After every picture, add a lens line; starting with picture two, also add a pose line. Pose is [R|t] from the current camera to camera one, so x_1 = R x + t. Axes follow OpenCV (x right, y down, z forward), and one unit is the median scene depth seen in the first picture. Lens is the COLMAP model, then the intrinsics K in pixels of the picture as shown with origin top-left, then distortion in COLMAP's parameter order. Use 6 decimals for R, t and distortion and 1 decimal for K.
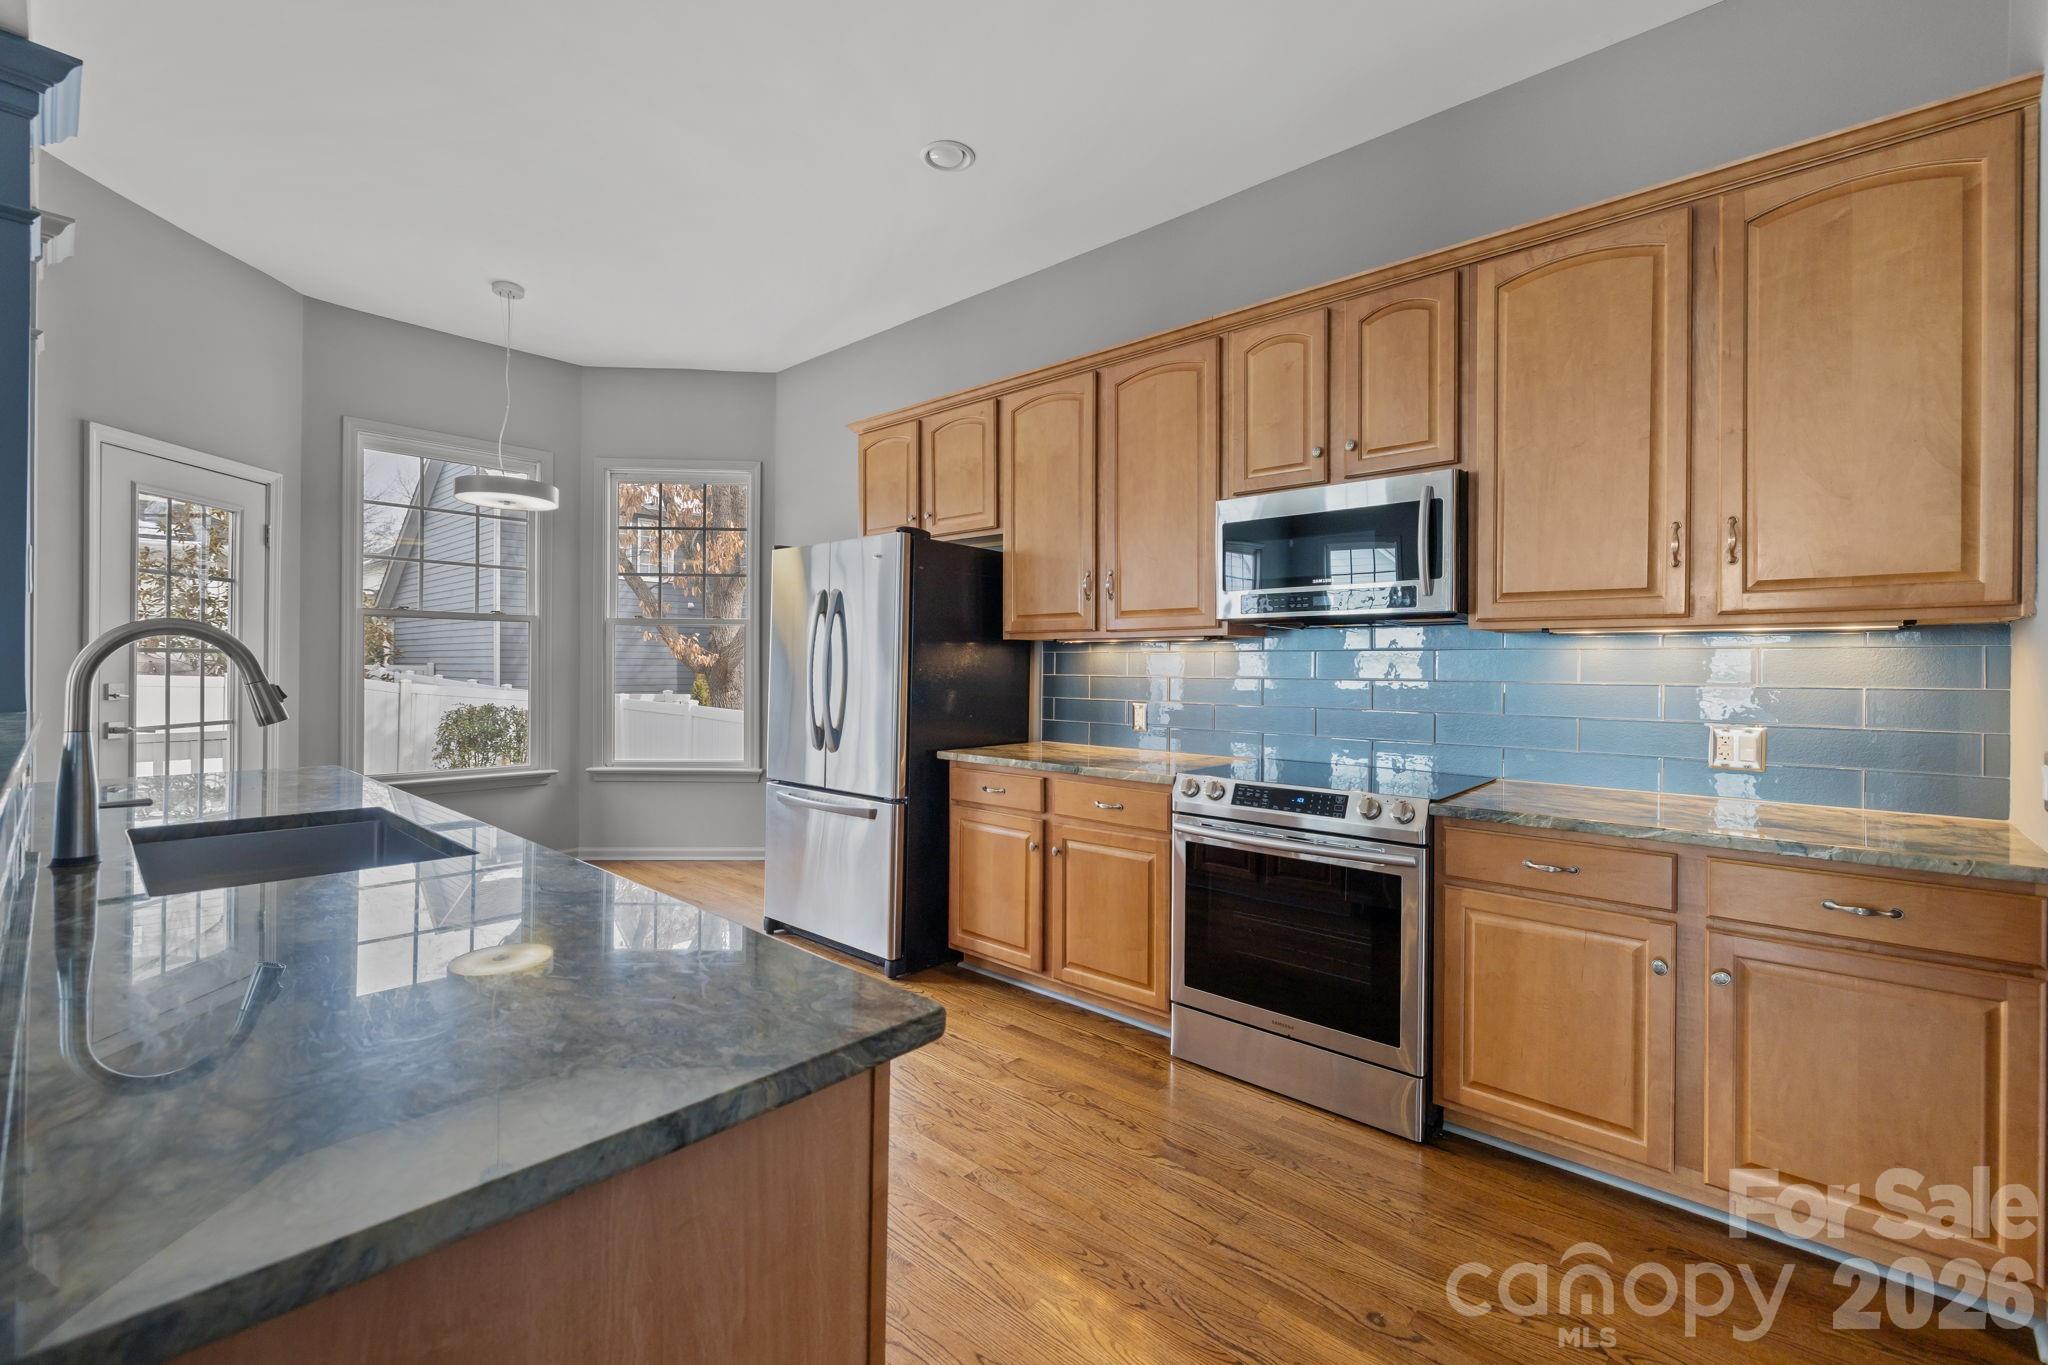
lens RADIAL K [[866.3, 0, 1022.7], [0, 866.3, 674.7], [0, 0, 1]] dist [0.000336, -0.000097]
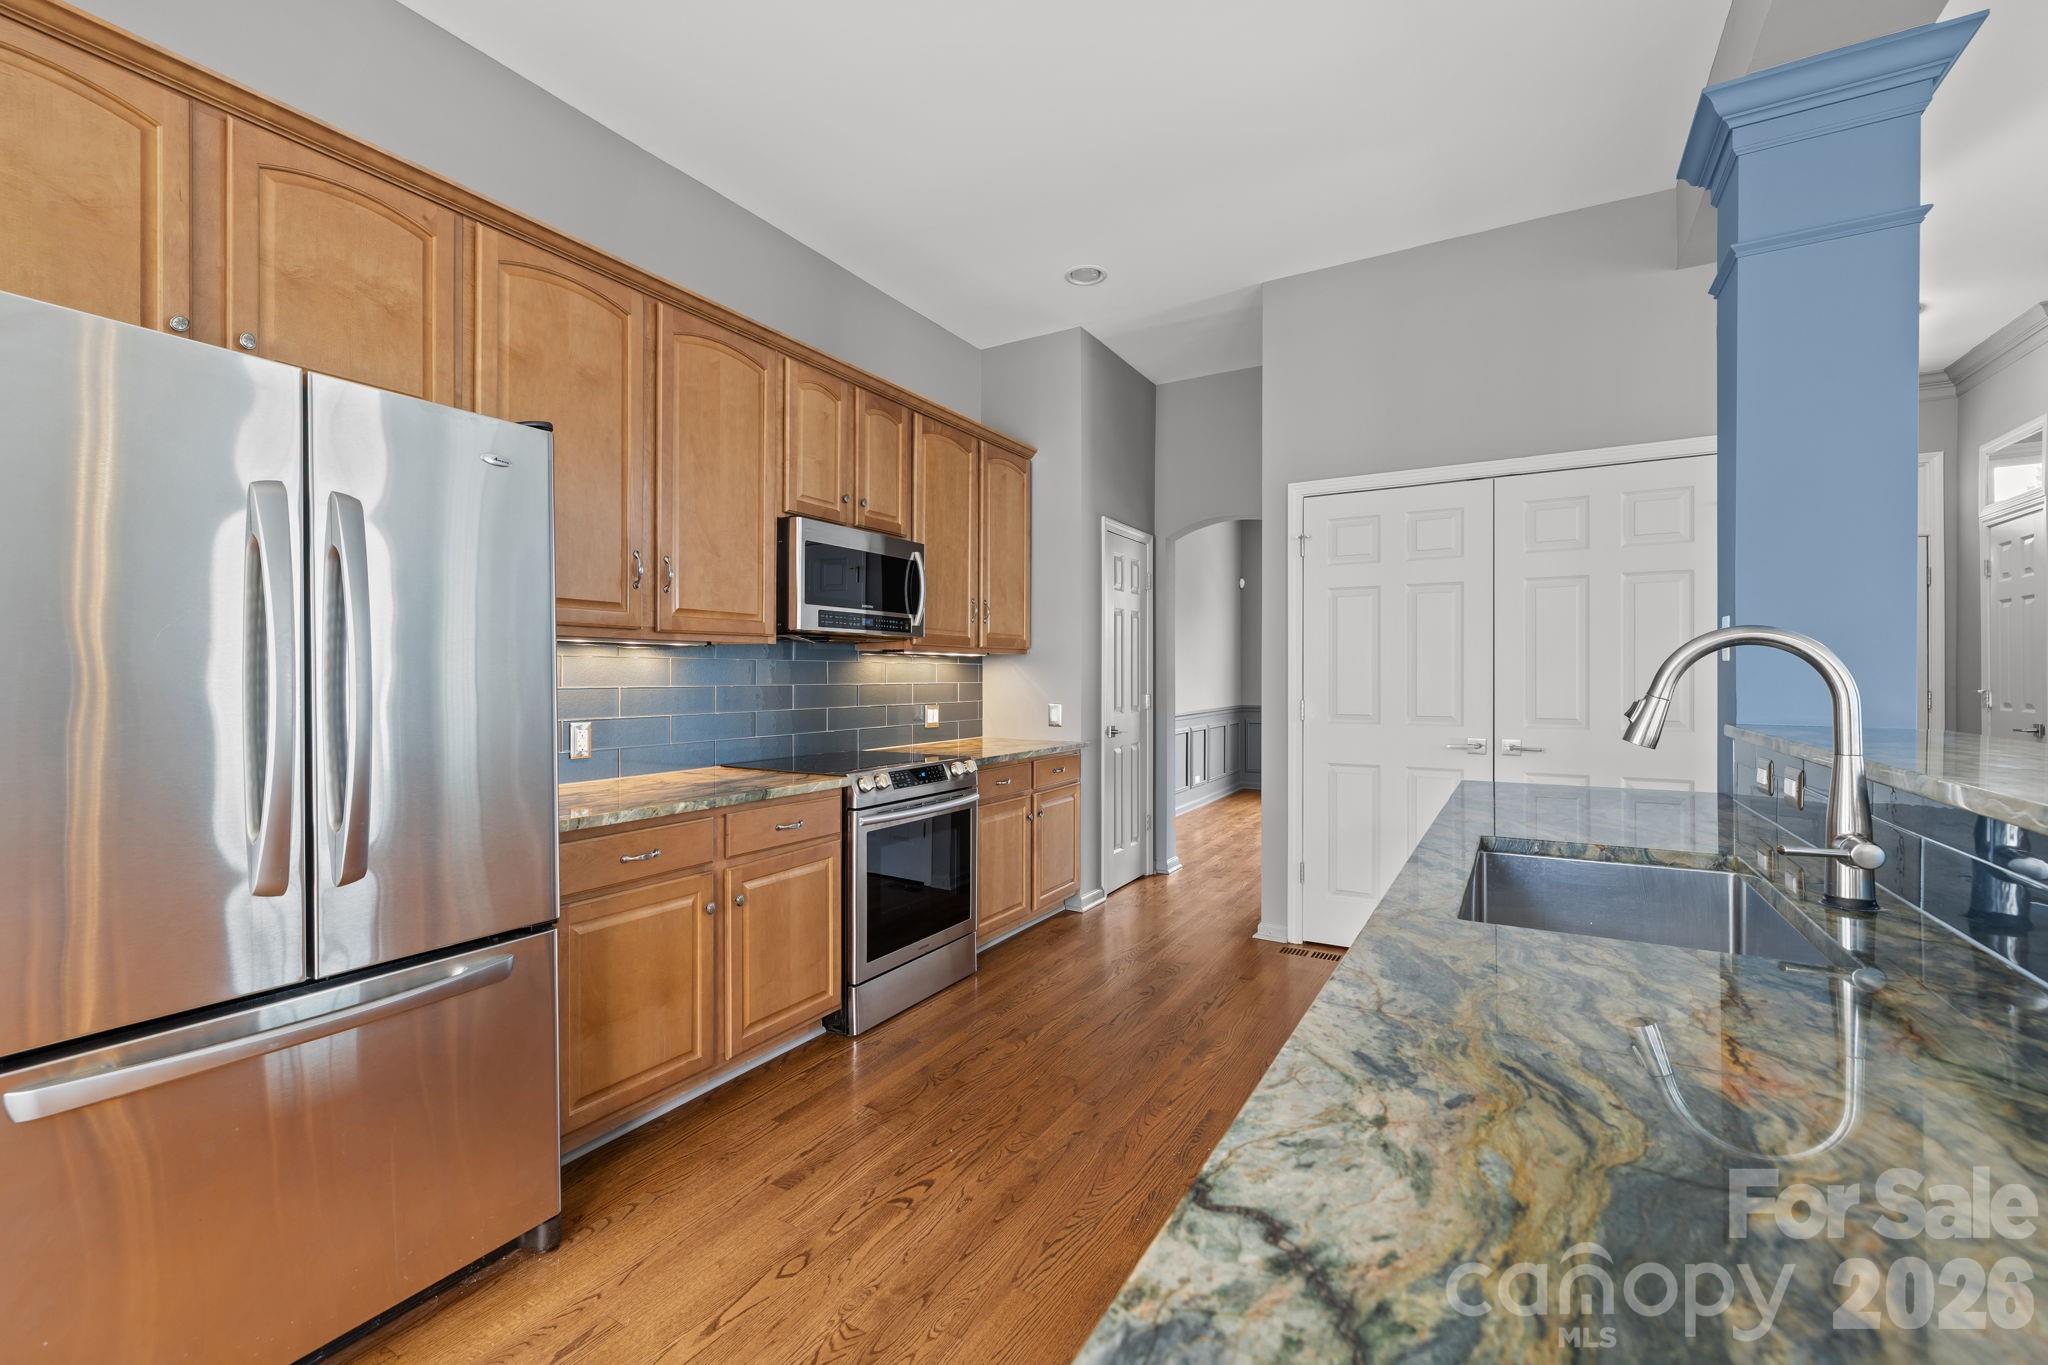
lens RADIAL K [[866.3, 0, 1022.7], [0, 866.3, 674.7], [0, 0, 1]] dist [0.000336, -0.000097]
pose [[-0.197624, -0.010353, 0.980223, -0.851066], [-0.000254, 0.999945, 0.010510, -0.020578], [-0.980278, 0.001828, -0.197615, 0.931601]]
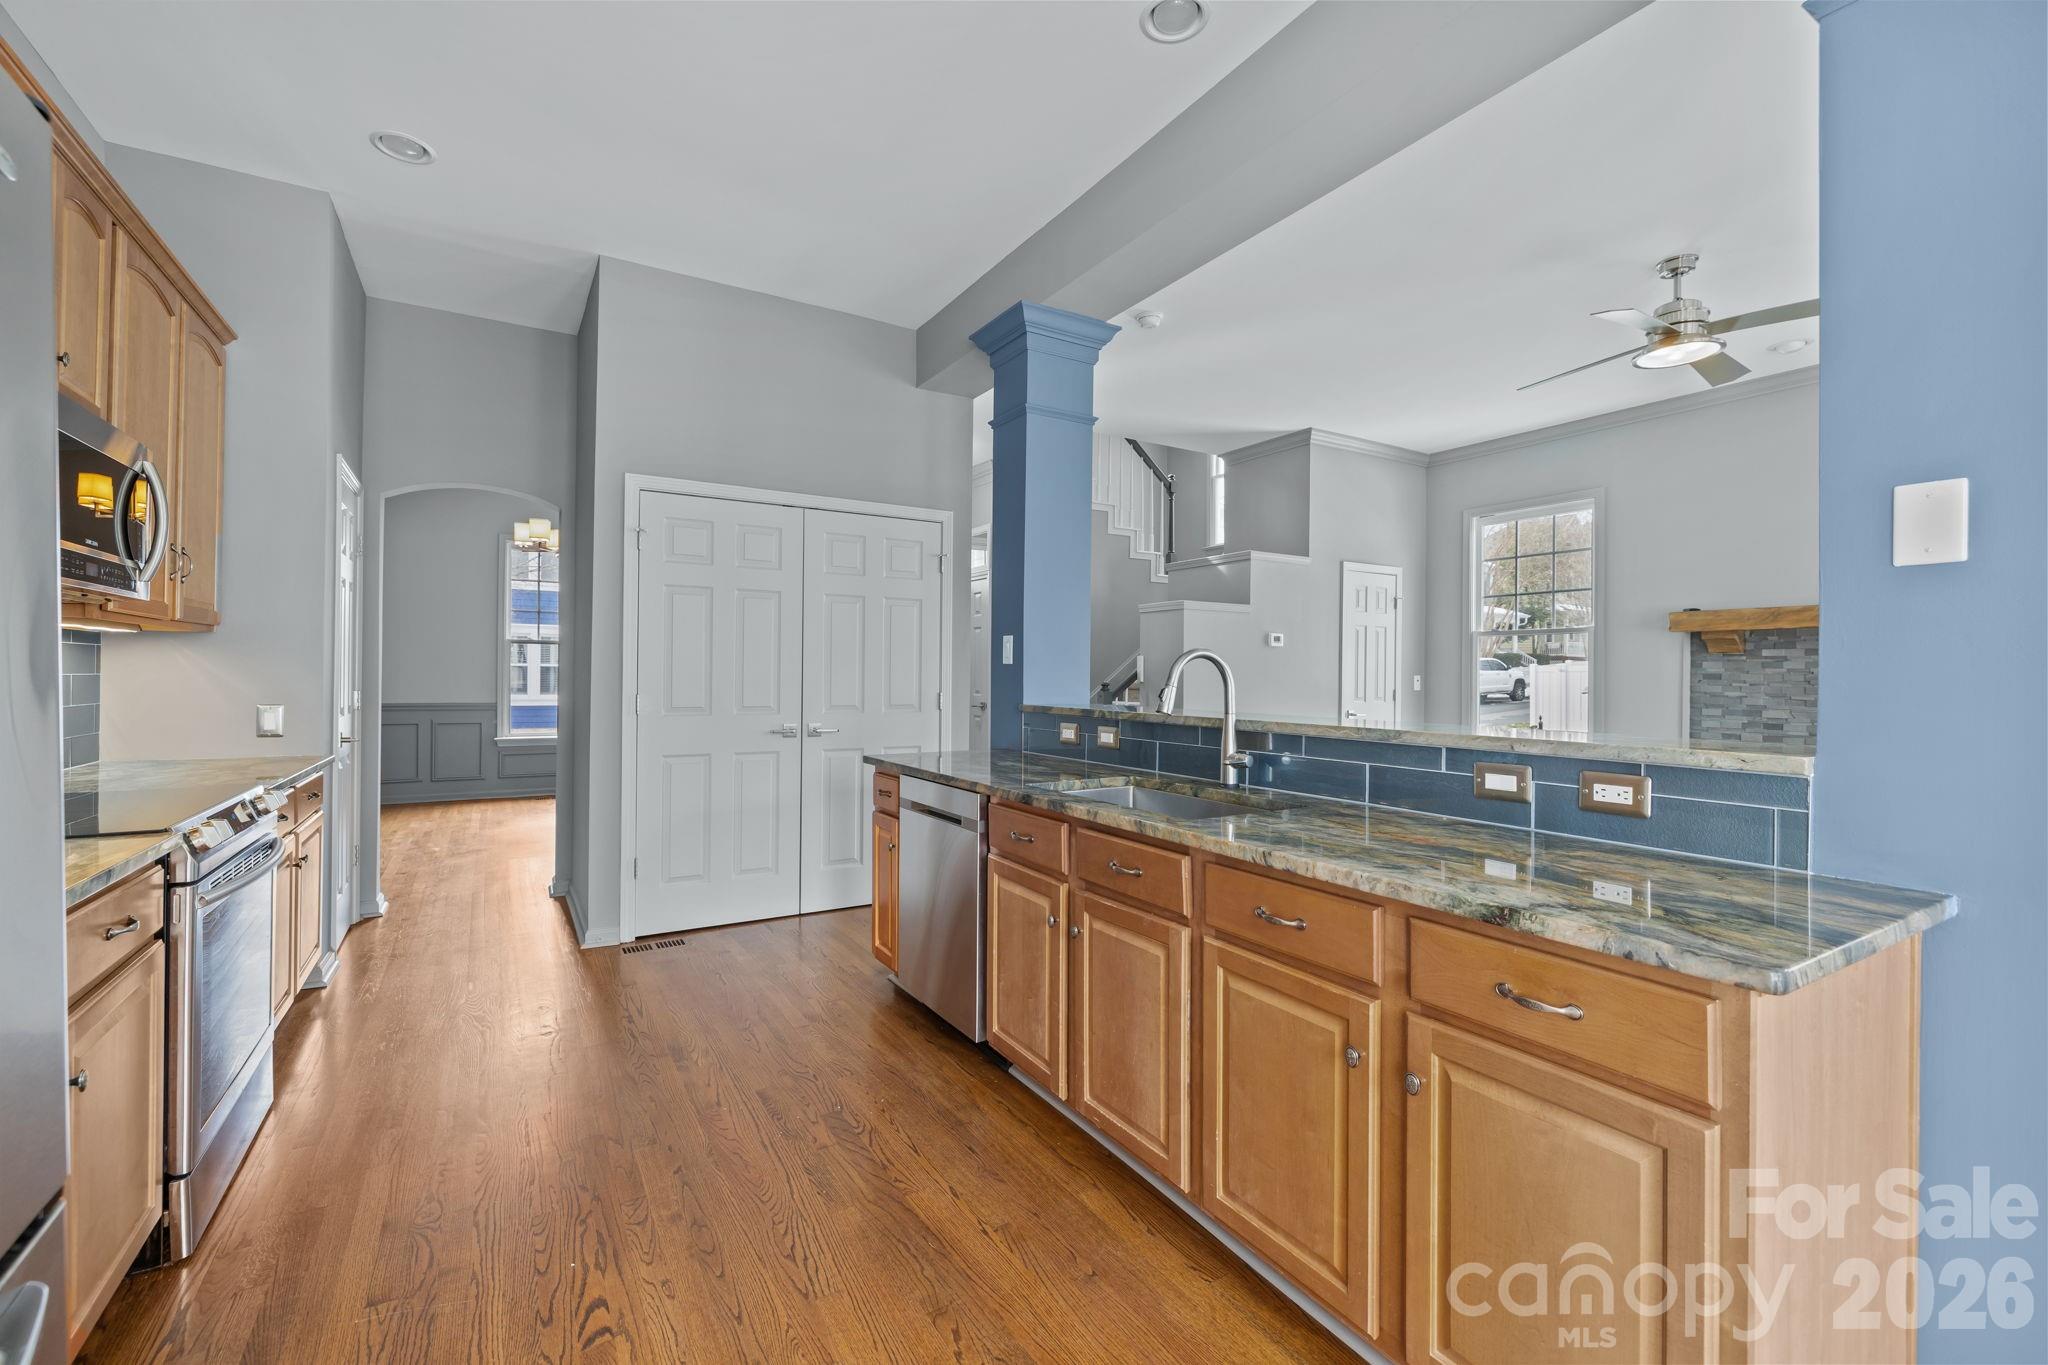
lens RADIAL K [[849.1, 0, 1020.2], [0, 849.1, 673.5], [0, 0, 1]] dist [-0.001061, -0.000196]
pose [[-0.957333, -0.021073, 0.288219, -0.552958], [-0.021116, 0.999773, 0.002958, -0.015140], [-0.288216, -0.003255, -0.957560, 1.327858]]
